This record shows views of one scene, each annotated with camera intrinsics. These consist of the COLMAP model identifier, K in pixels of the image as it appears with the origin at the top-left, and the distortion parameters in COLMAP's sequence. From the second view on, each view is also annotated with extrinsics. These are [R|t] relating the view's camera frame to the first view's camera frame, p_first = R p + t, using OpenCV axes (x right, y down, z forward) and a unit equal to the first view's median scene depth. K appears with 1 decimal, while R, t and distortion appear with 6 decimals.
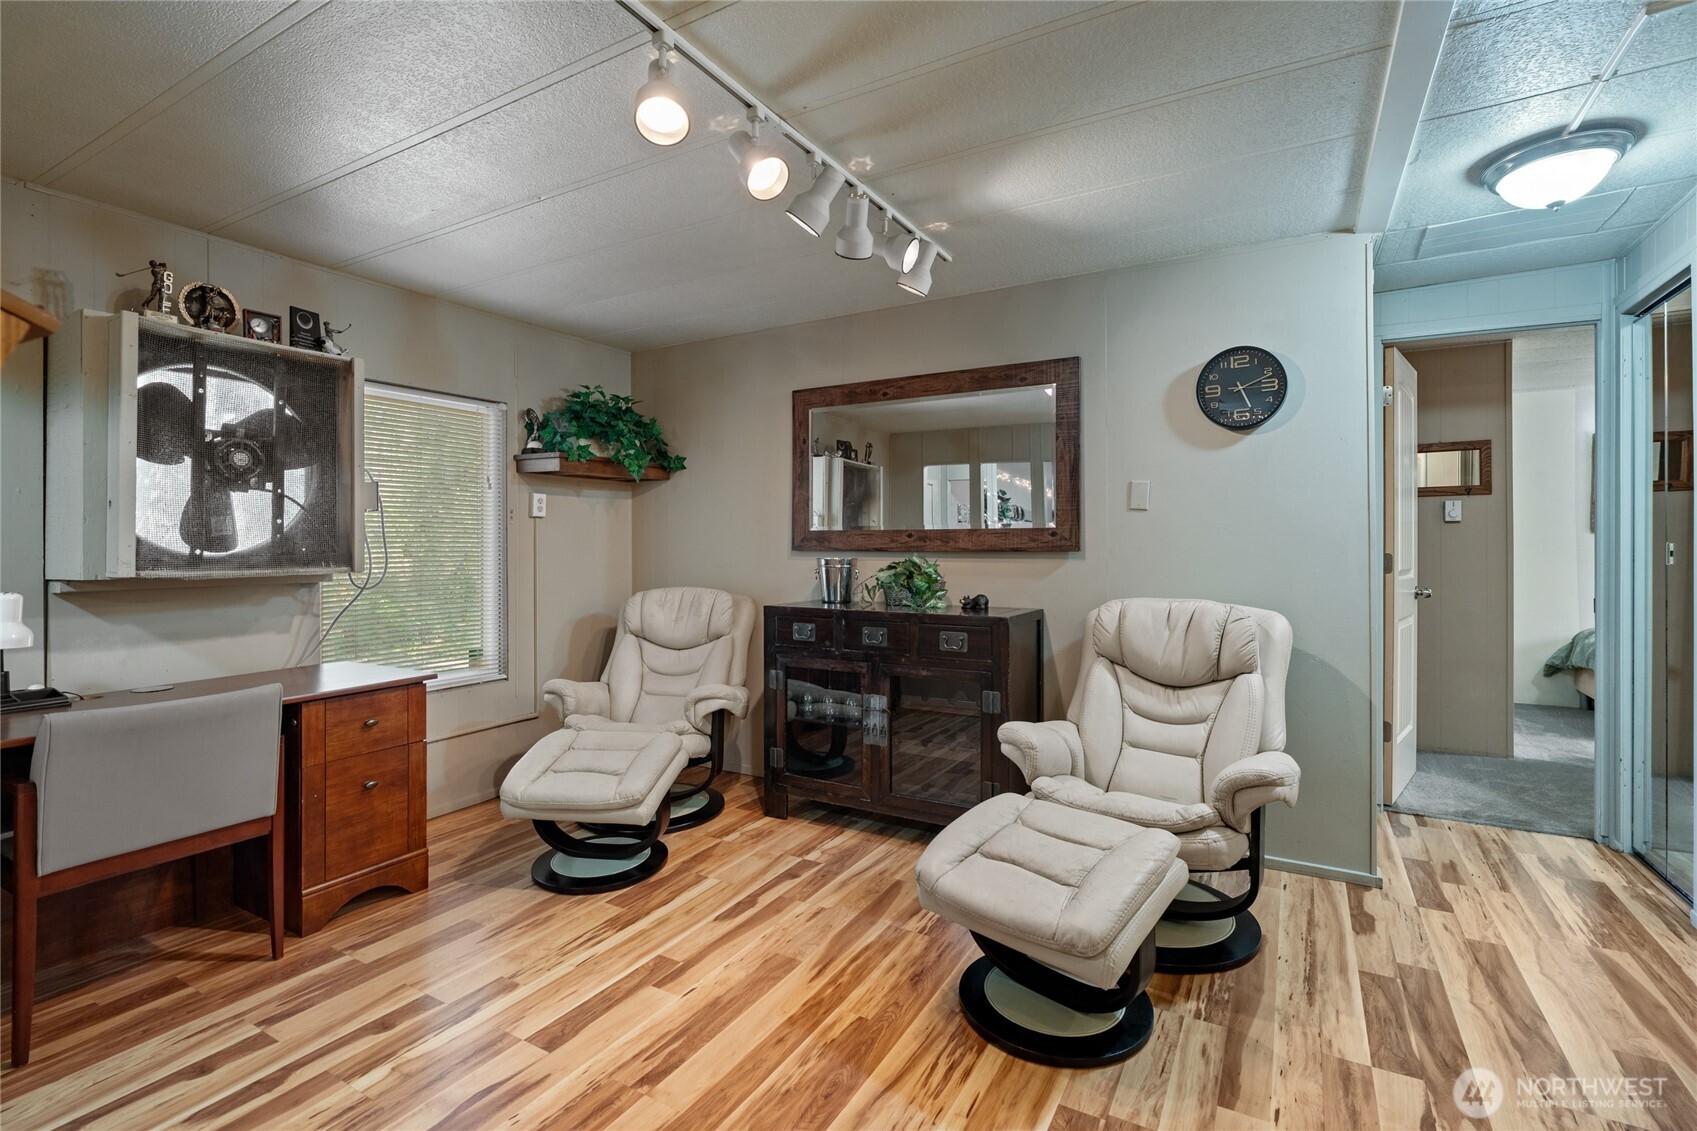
lens RADIAL K [[771.3, 0, 849.8], [0, 771.3, 542.3], [0, 0, 1]] dist [-0.002544, -0.000338]
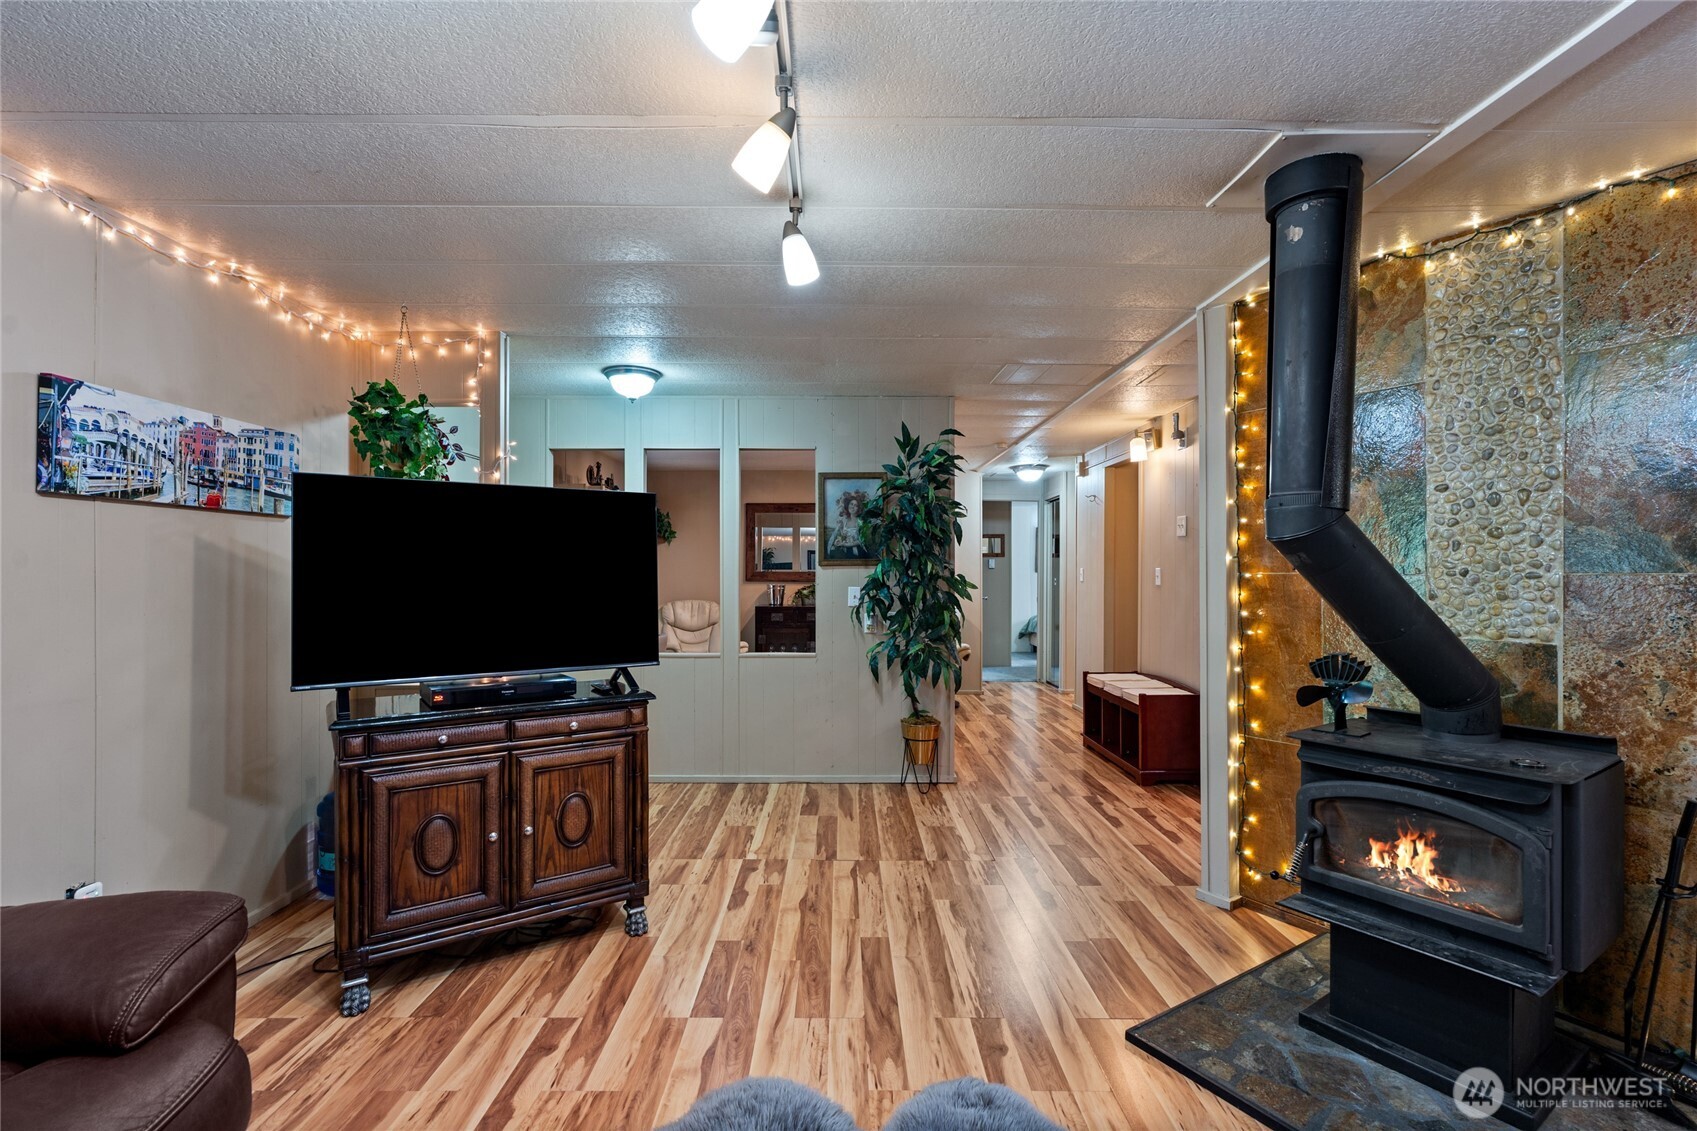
lens RADIAL K [[760.2, 0, 848.5], [0, 760.2, 565.5], [0, 0, 1]] dist [-0.002923, 0.000529]
pose [[0.863679, 0.006385, 0.504001, -0.752459], [-0.001107, 0.999941, -0.010771, -0.008681], [-0.504040, 0.008745, 0.863636, -0.772751]]
